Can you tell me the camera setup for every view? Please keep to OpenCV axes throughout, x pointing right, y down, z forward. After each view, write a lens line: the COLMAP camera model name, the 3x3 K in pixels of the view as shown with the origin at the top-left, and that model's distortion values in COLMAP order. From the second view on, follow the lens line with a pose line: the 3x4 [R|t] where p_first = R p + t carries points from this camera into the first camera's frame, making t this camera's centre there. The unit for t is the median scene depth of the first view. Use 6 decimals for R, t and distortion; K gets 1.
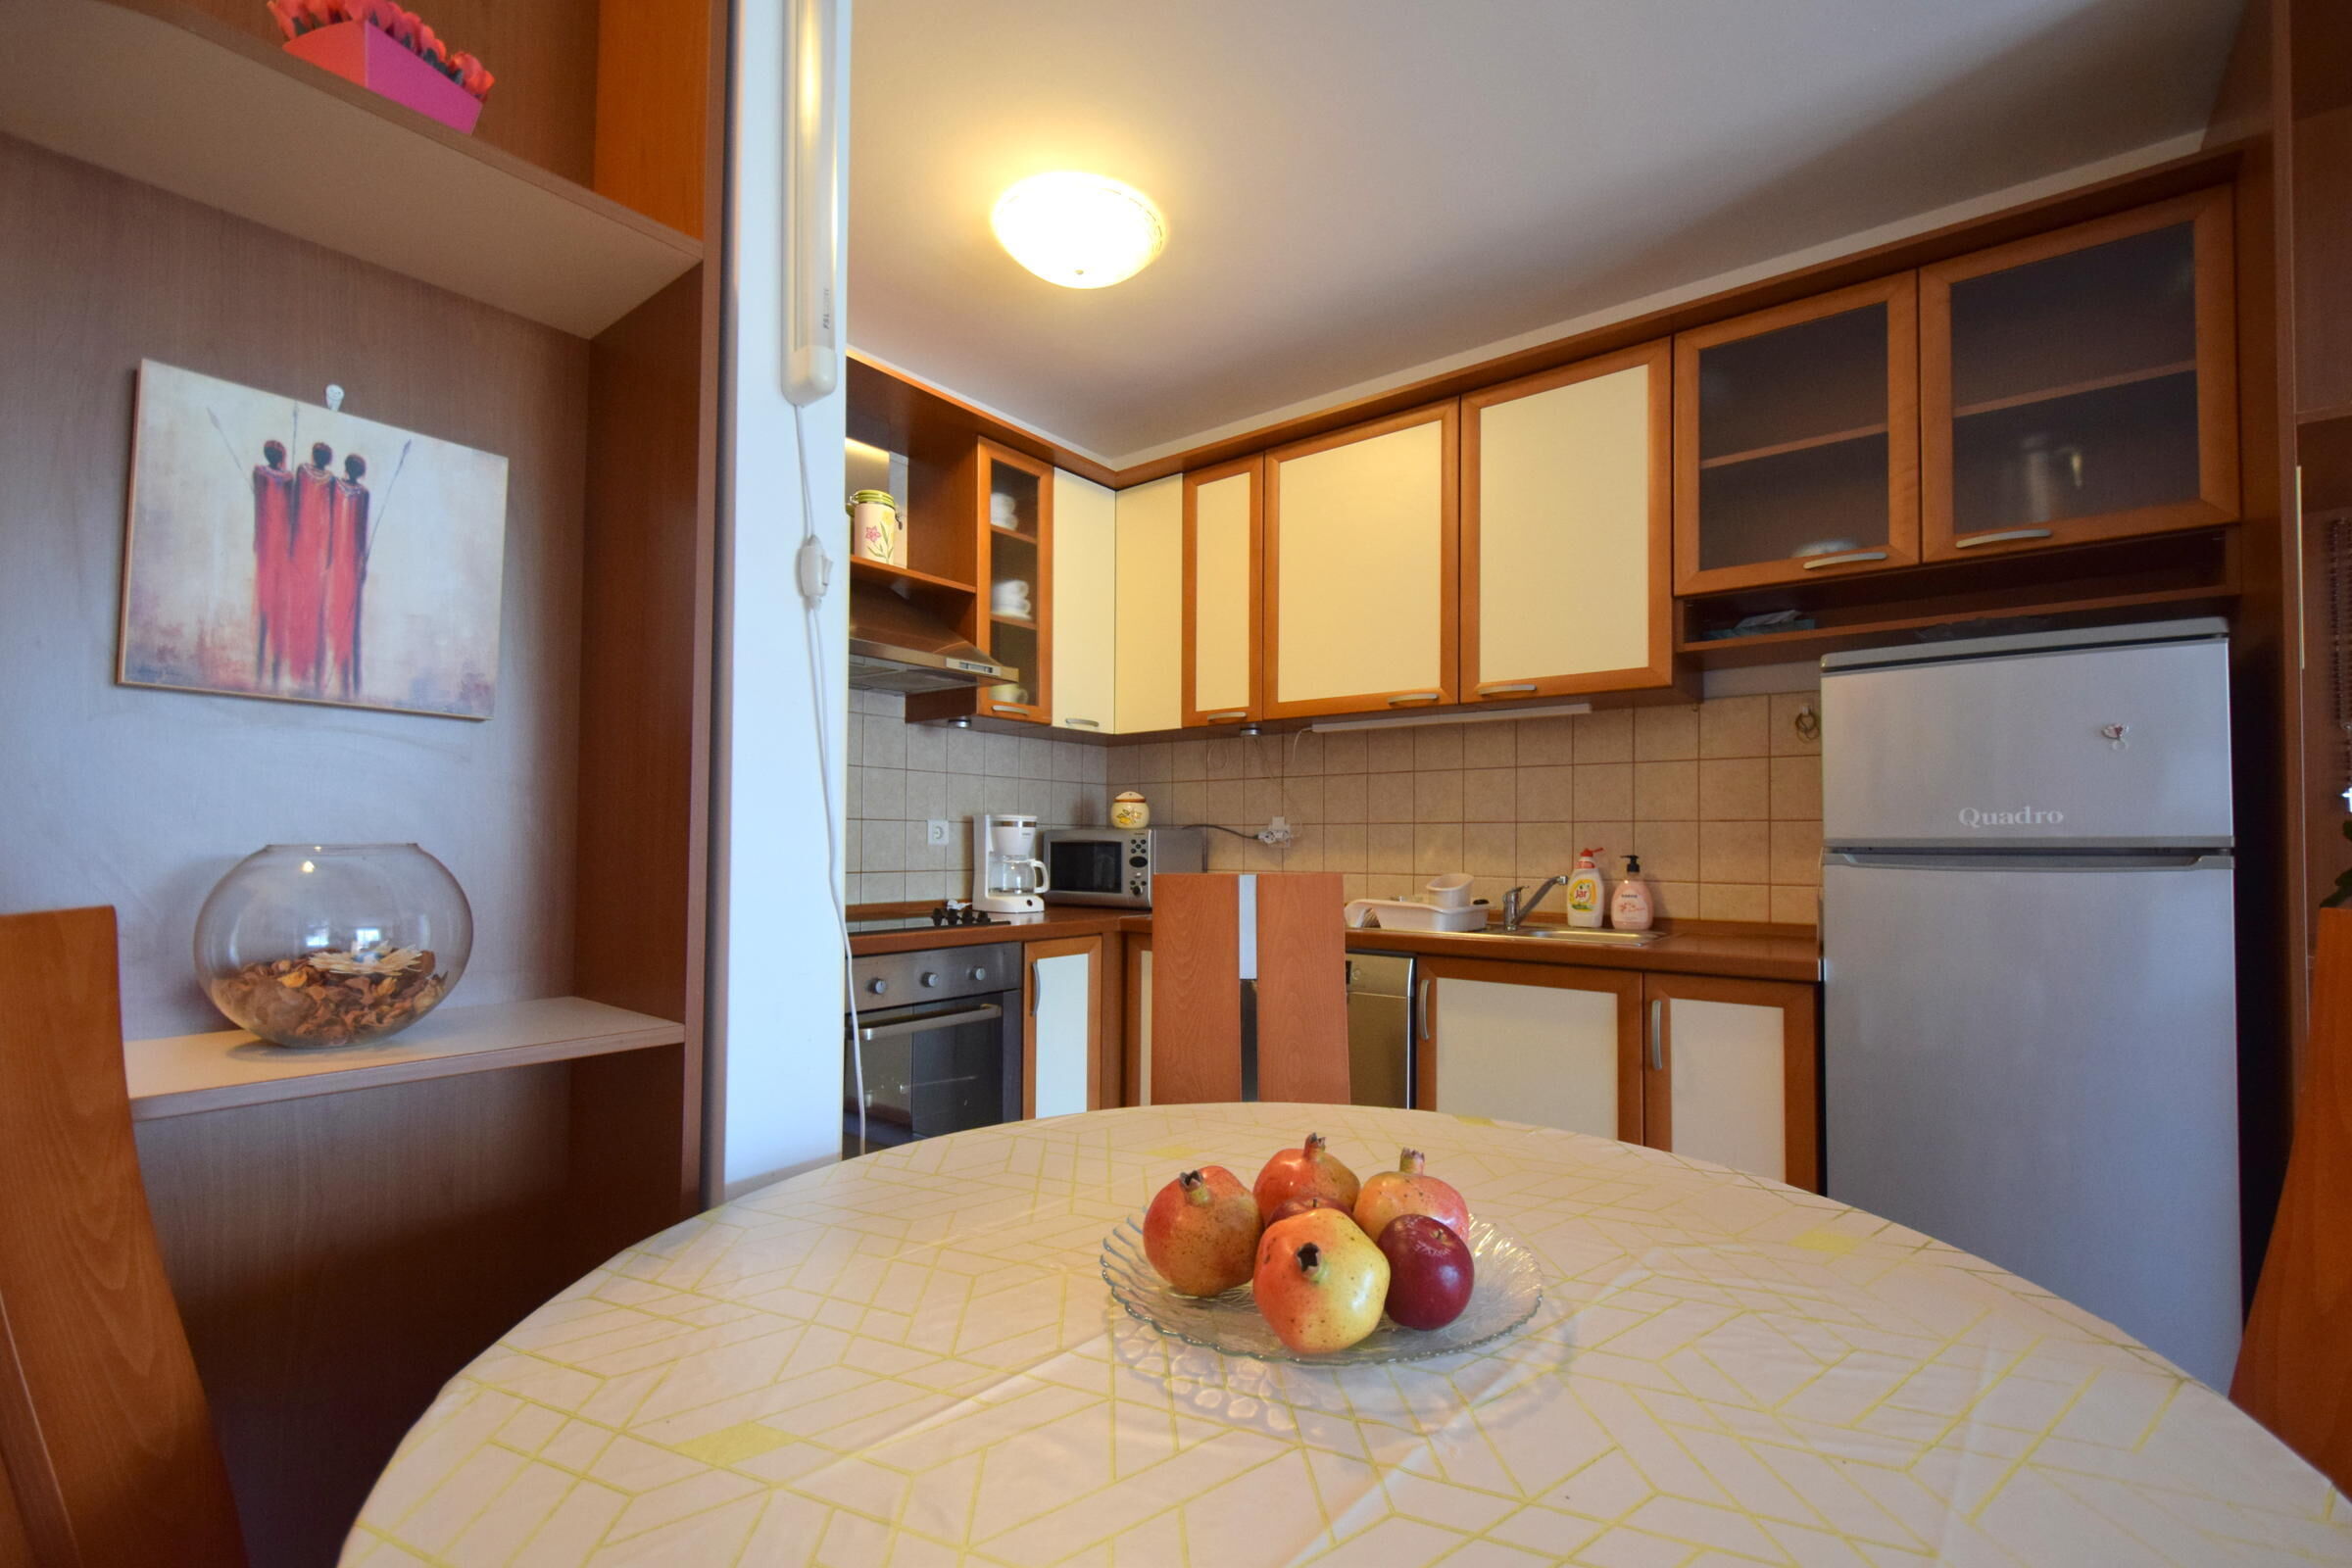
lens RADIAL K [[1021.7, 0, 1171.4], [0, 1021.7, 829.0], [0, 0, 1]] dist [0.004820, -0.005527]
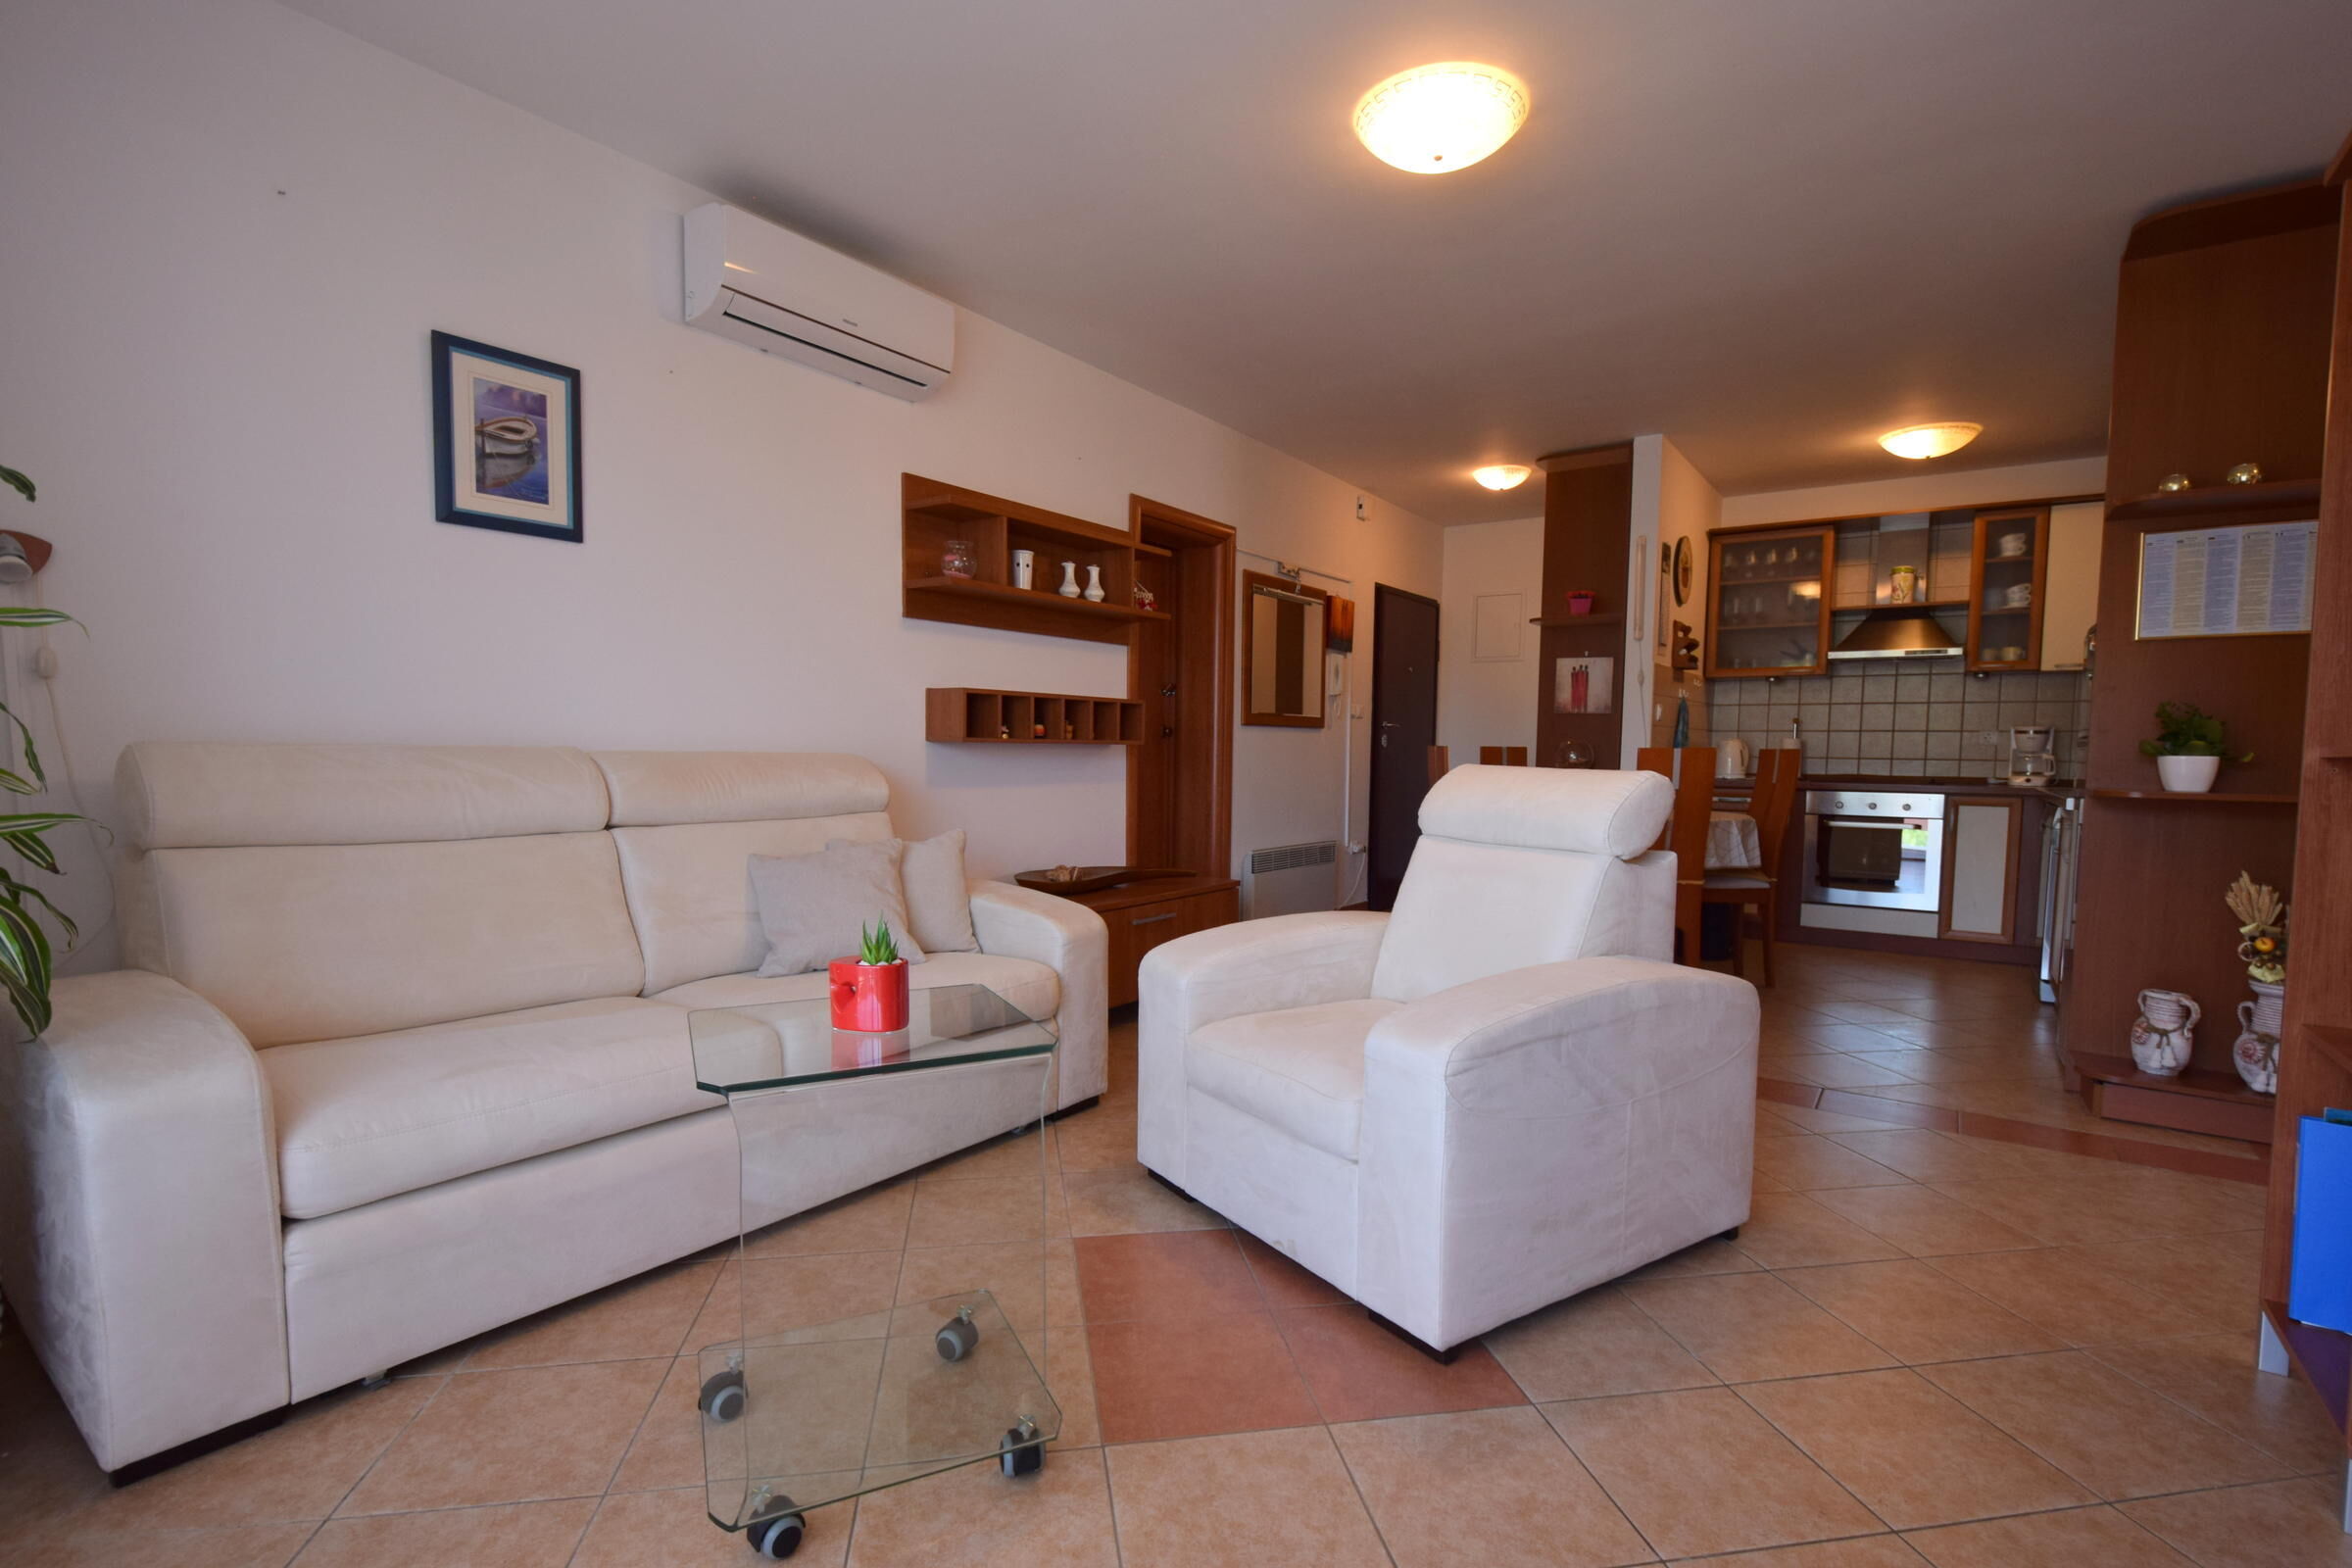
lens RADIAL K [[1021.7, 0, 1223.1], [0, 1021.7, 816.6], [0, 0, 1]] dist [0.004820, -0.005527]
pose [[0.072040, 0.065025, -0.995280, 1.517040], [0.003697, 0.997848, 0.065460, 0.019611], [0.997395, -0.008396, 0.071645, -0.431434]]
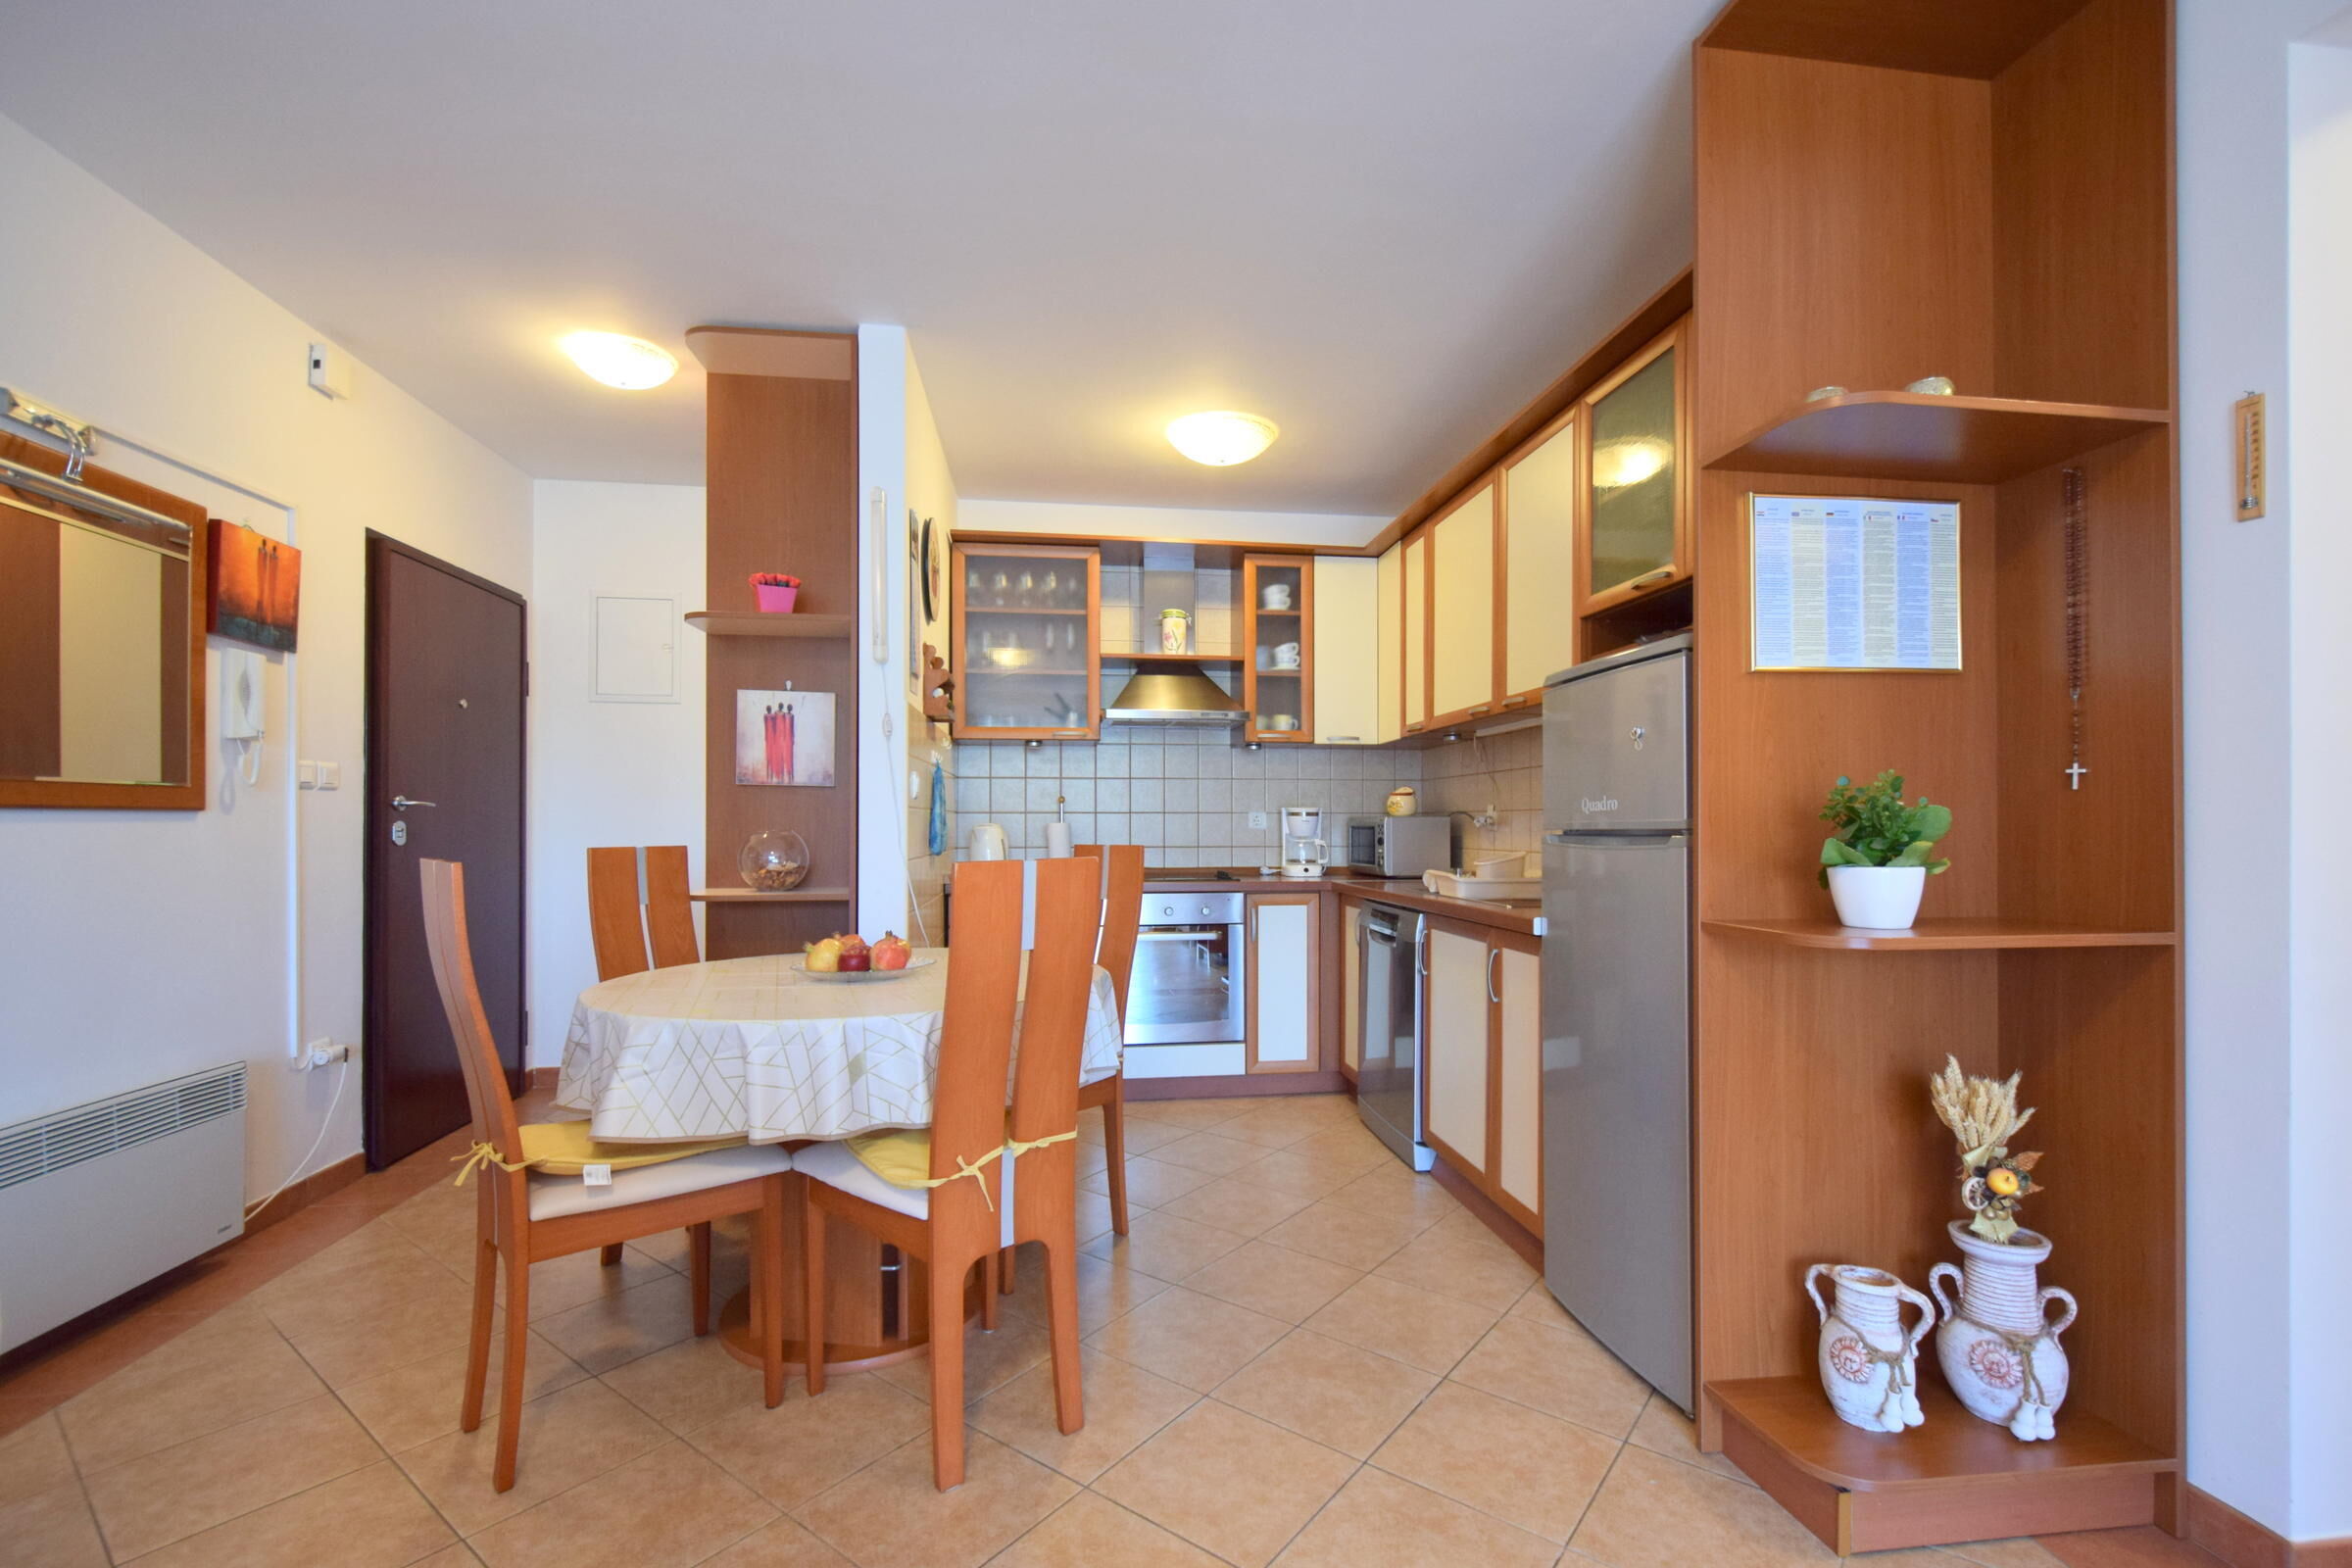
lens RADIAL K [[1021.7, 0, 1168.3], [0, 1021.7, 819.8], [0, 0, 1]] dist [0.004820, -0.005527]
pose [[0.713275, -0.009414, -0.700821, 0.771303], [0.014868, 0.999888, 0.001700, -0.002249], [0.700726, -0.011632, 0.713335, -0.142500]]
